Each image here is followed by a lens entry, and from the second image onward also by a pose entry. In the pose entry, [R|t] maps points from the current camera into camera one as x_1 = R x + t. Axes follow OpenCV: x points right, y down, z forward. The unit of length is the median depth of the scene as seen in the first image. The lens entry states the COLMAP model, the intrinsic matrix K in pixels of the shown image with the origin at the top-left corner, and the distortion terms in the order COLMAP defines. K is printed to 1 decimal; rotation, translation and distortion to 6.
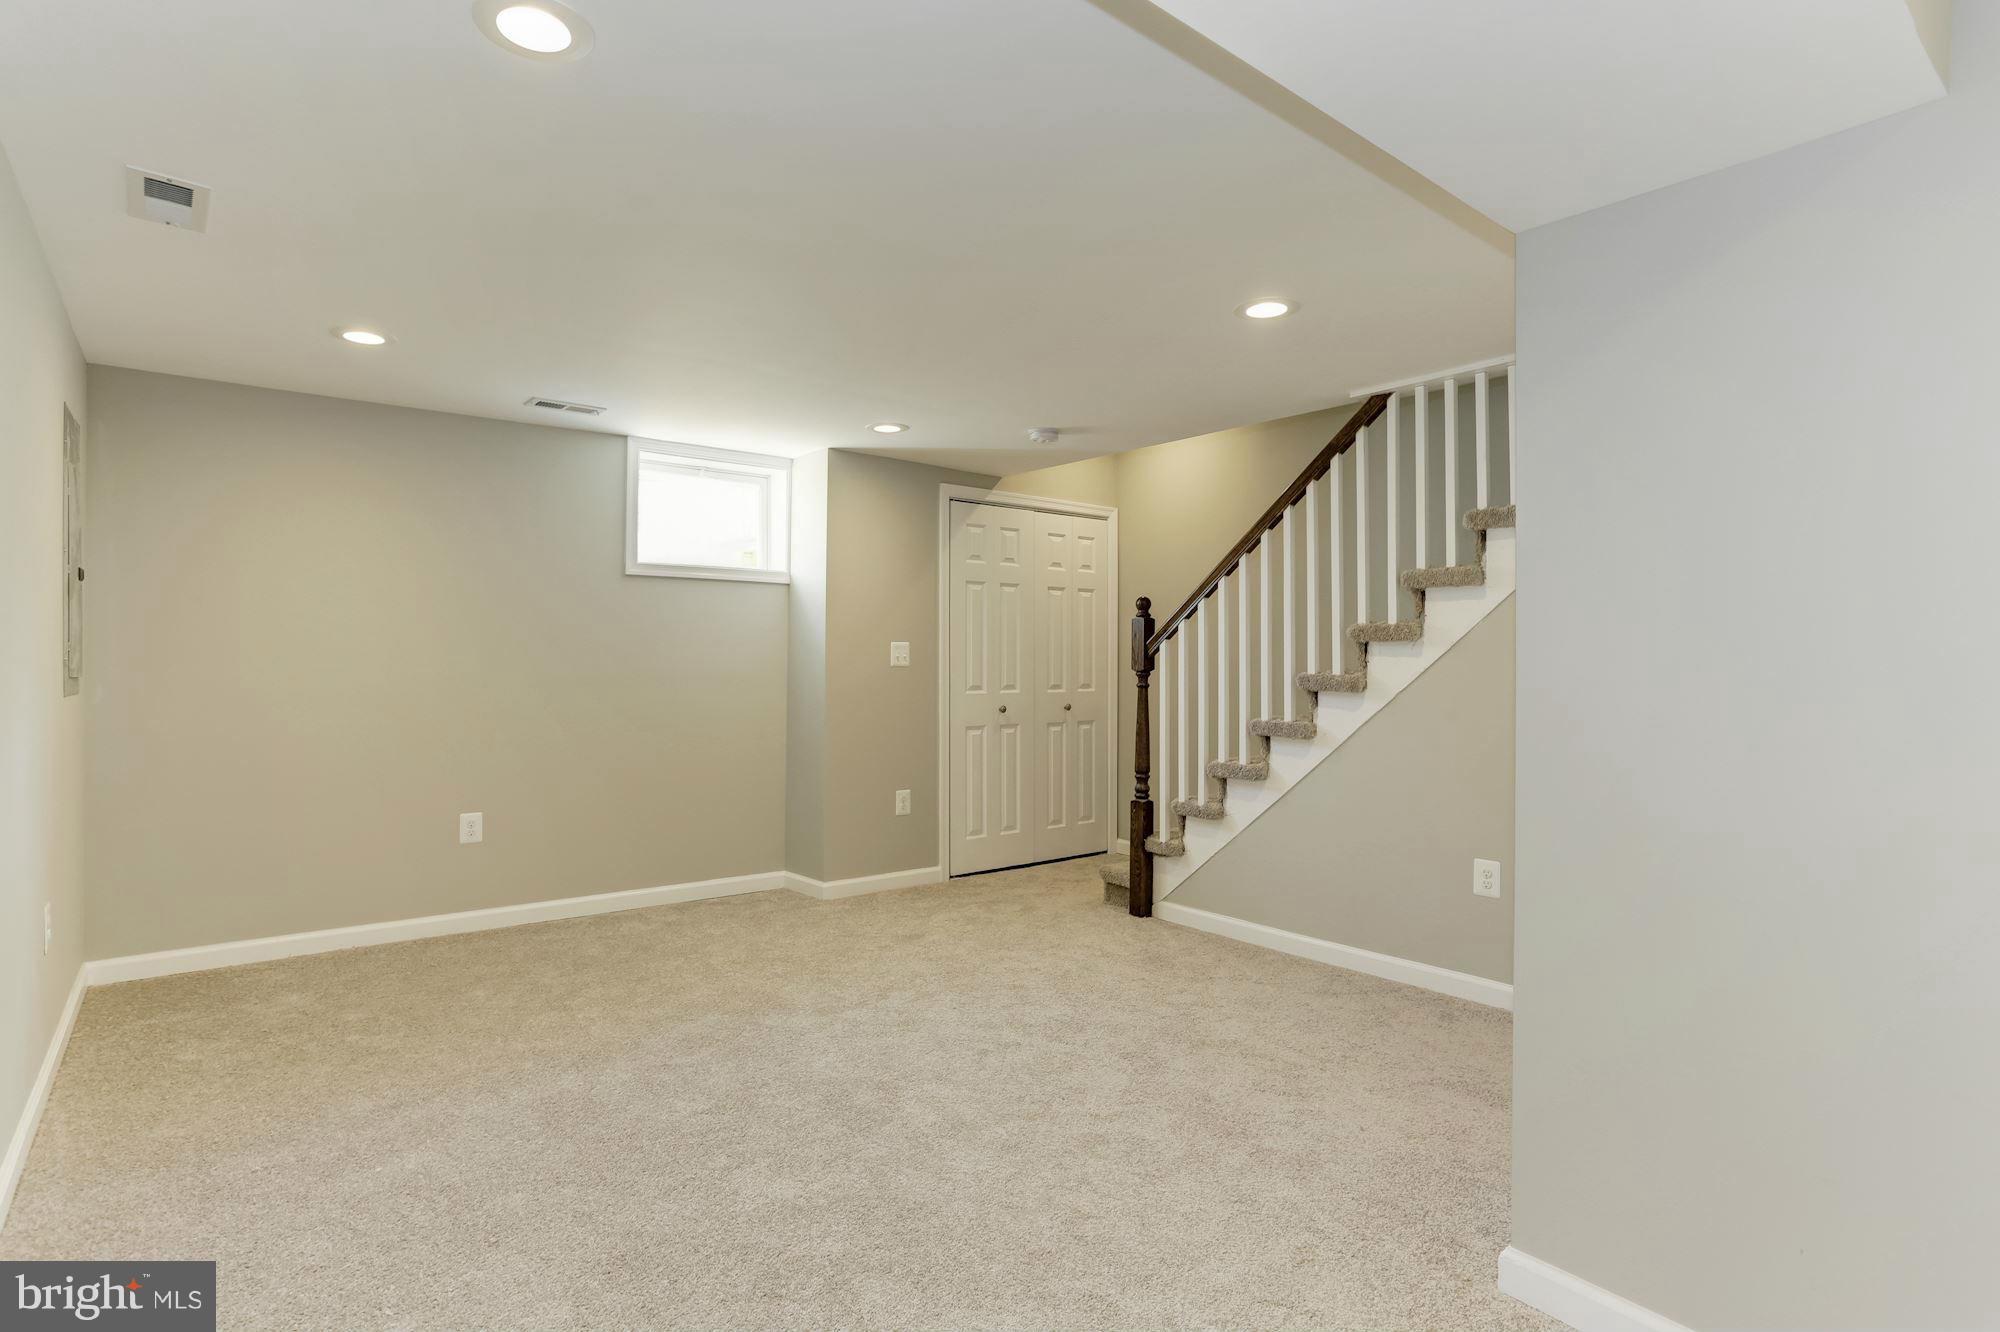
lens RADIAL K [[1002.6, 0, 1003.1], [0, 1002.6, 658.0], [0, 0, 1]] dist [-0.030637, 0.011725]
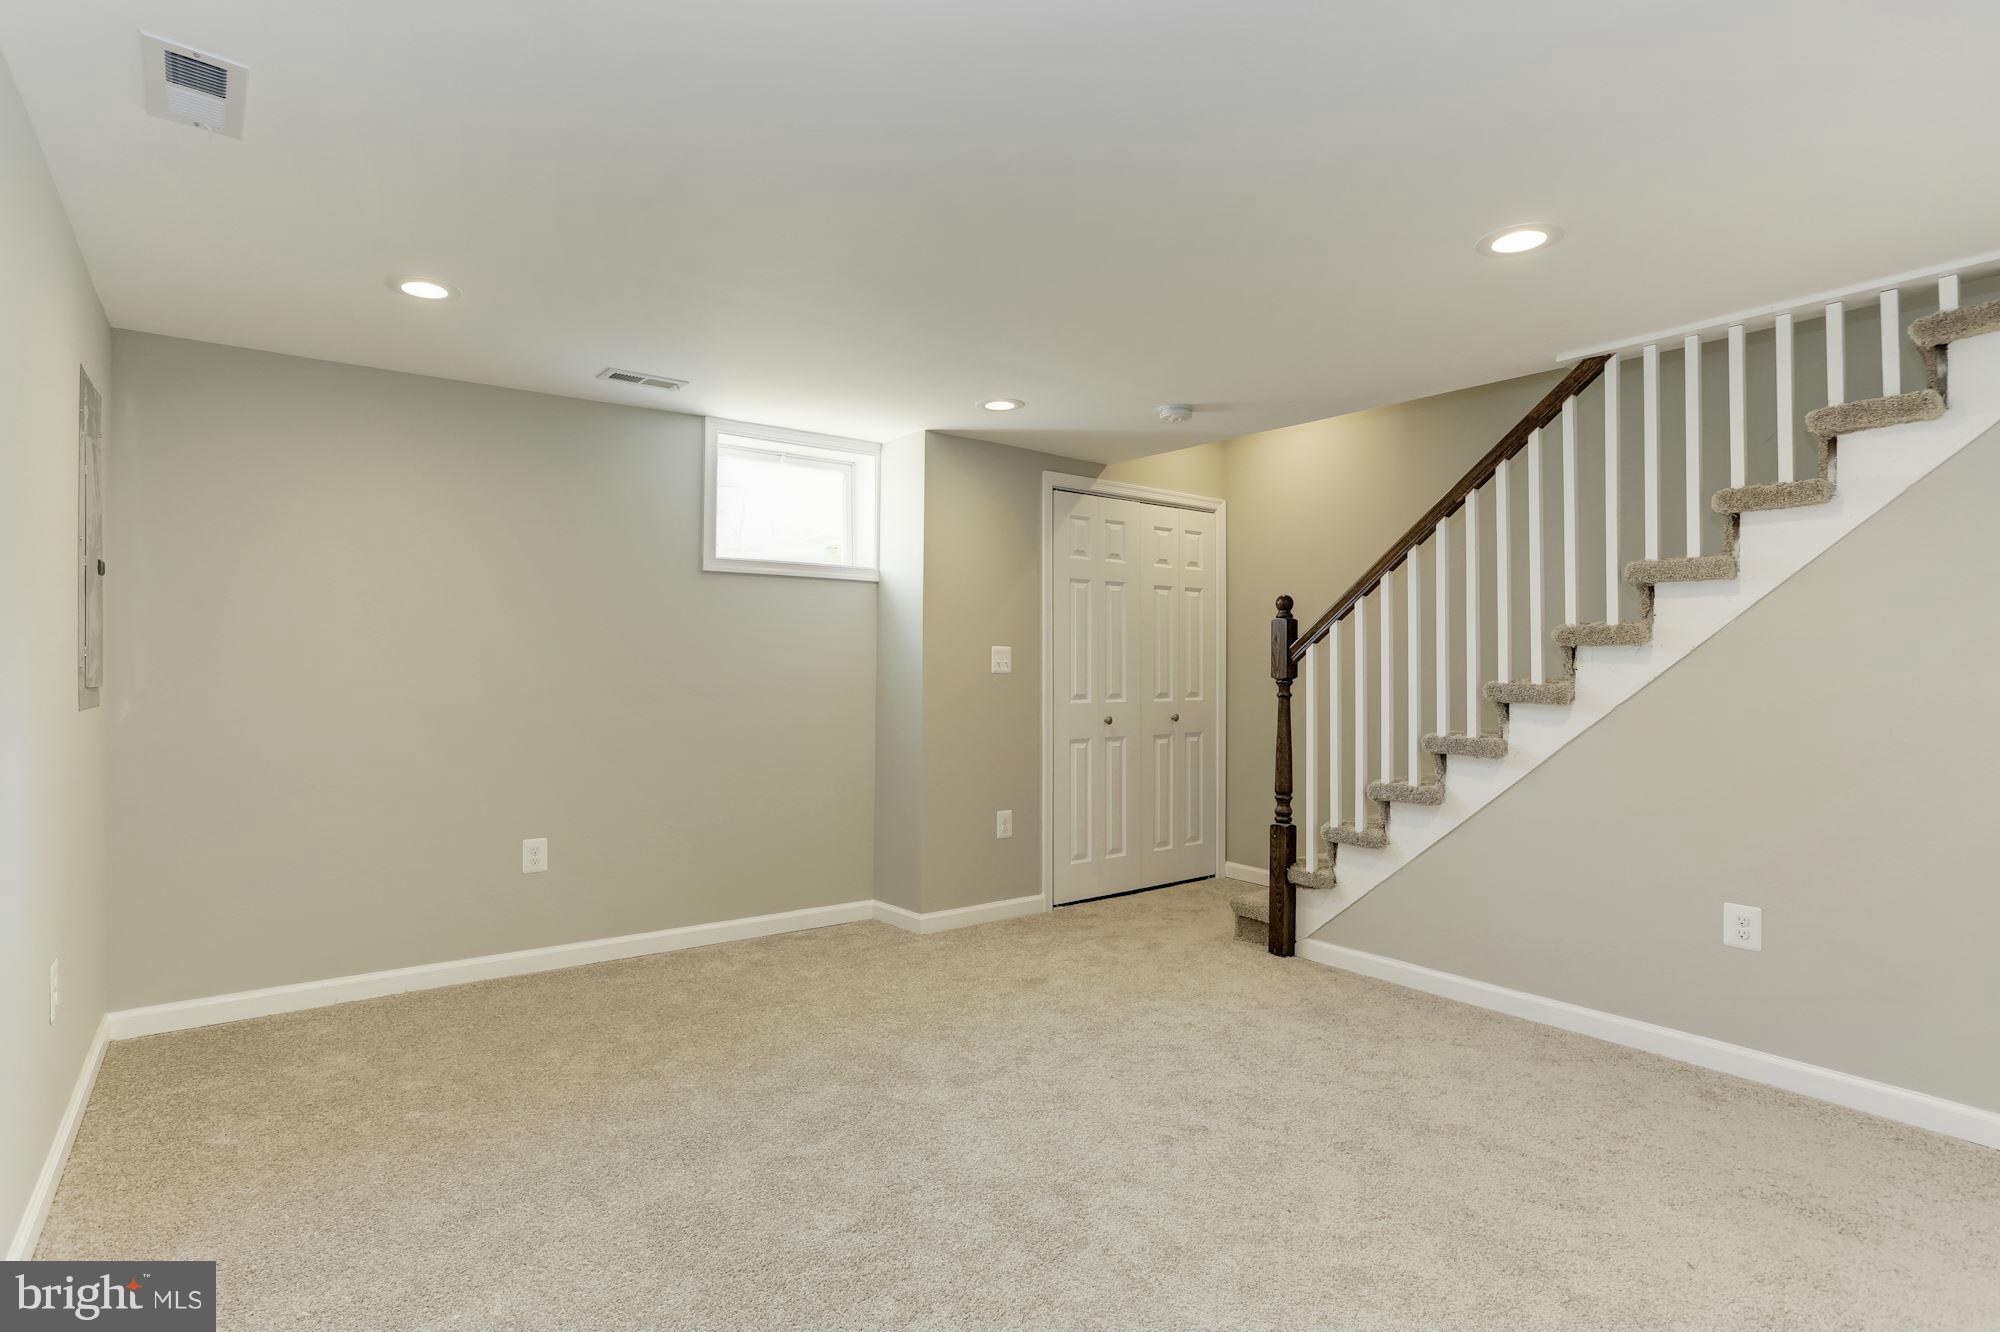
lens RADIAL K [[1002.6, 0, 1004.8], [0, 1002.6, 660.0], [0, 0, 1]] dist [-0.030637, 0.011725]
pose [[0.999716, -0.000058, -0.023820, -0.107409], [-0.000010, 0.999996, -0.002860, -0.001358], [0.023820, 0.002859, 0.999712, 0.135572]]
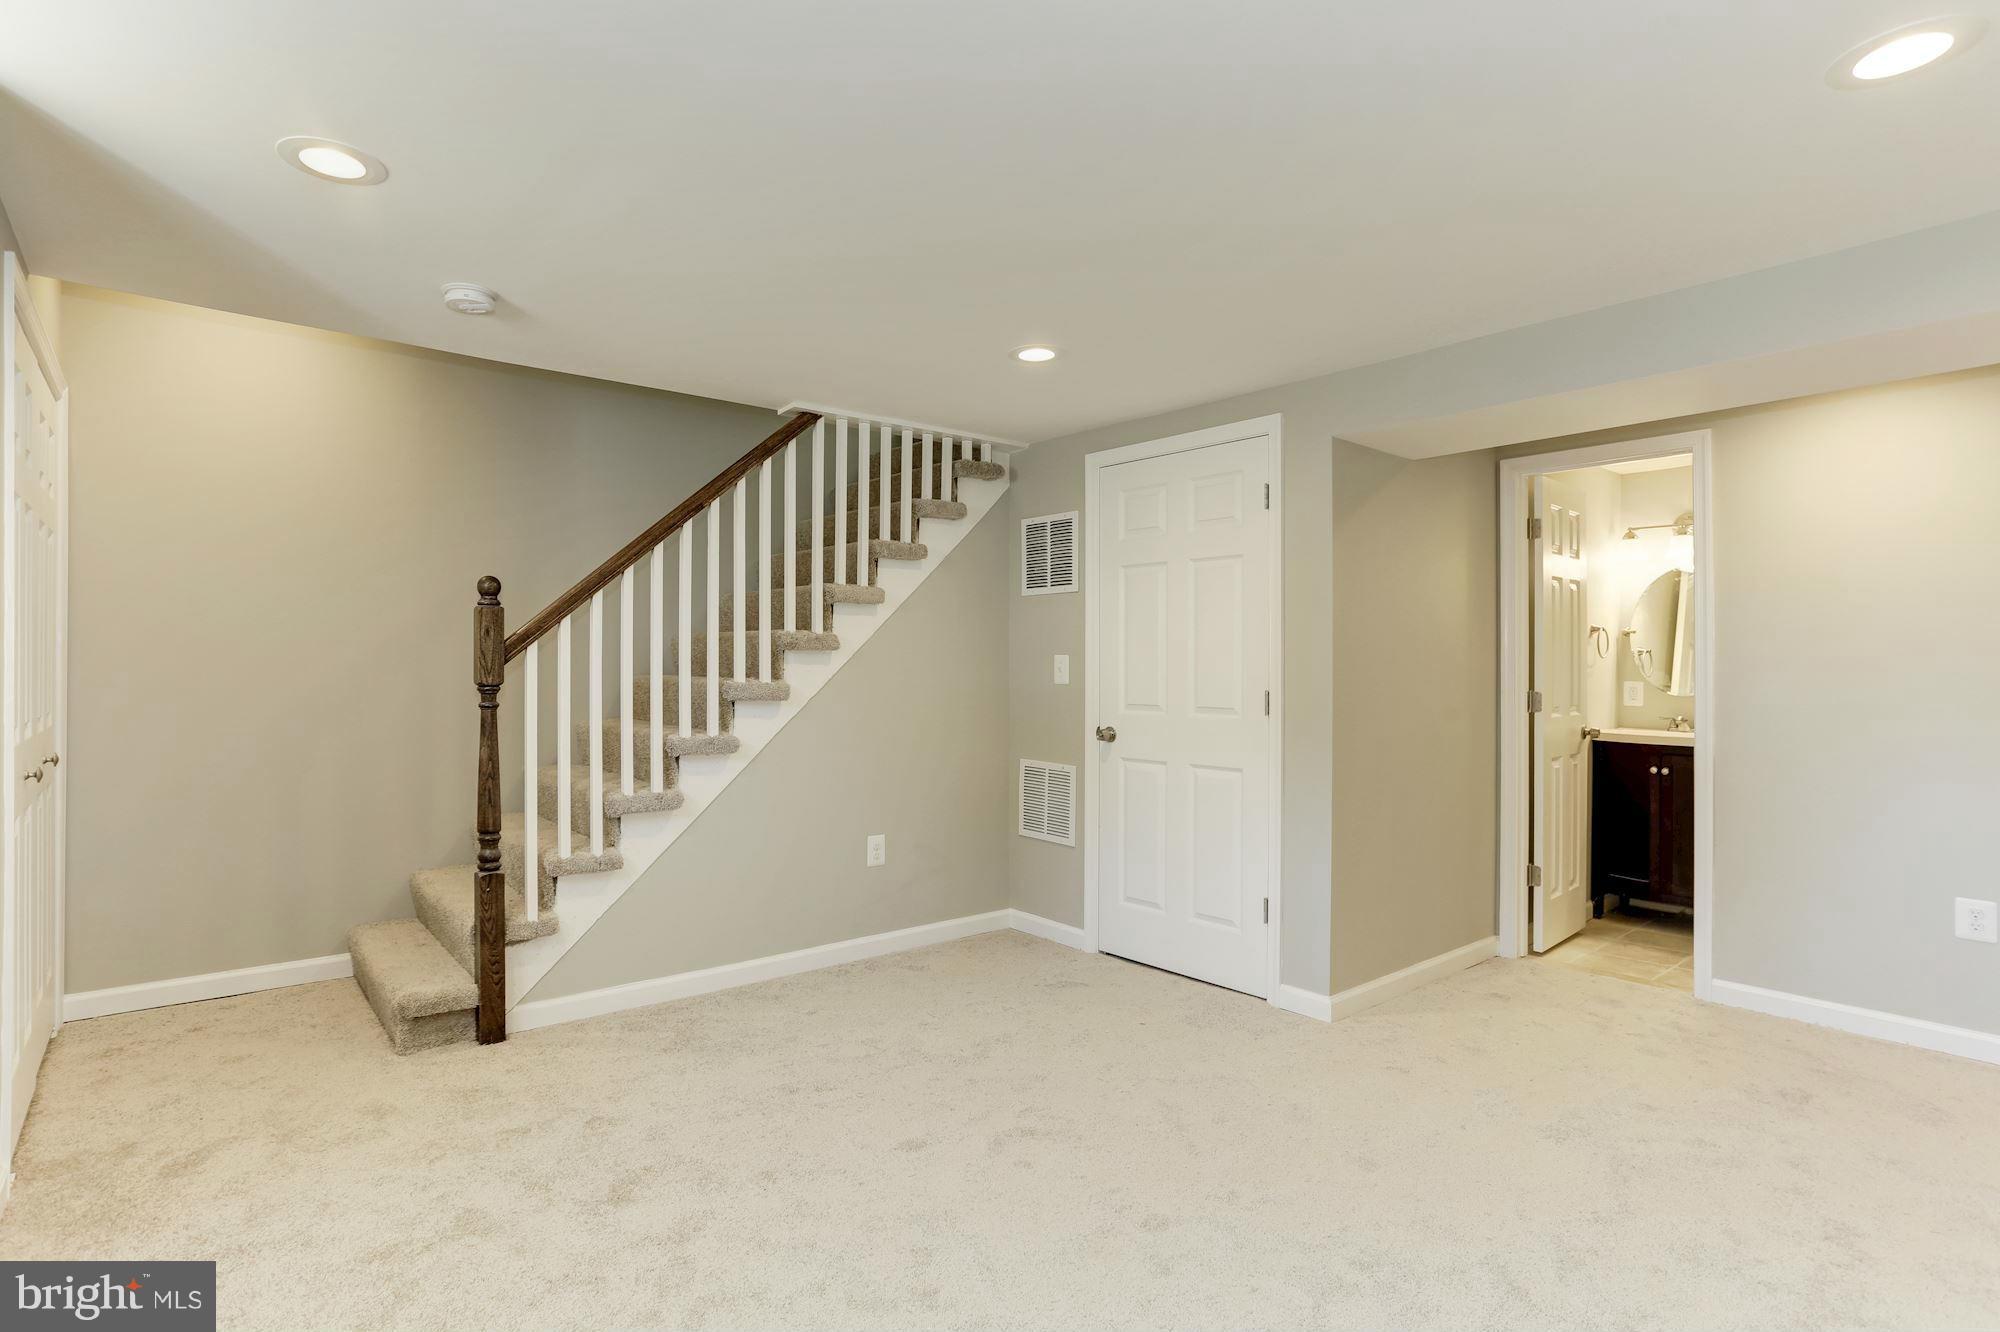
lens RADIAL K [[1002.6, 0, 999.3], [0, 1002.6, 668.8], [0, 0, 1]] dist [-0.030637, 0.011725]
pose [[-0.012633, -0.010743, 0.999862, -0.674411], [-0.010328, 0.999890, 0.010613, -0.010820], [-0.999867, -0.010193, -0.012743, 0.818109]]
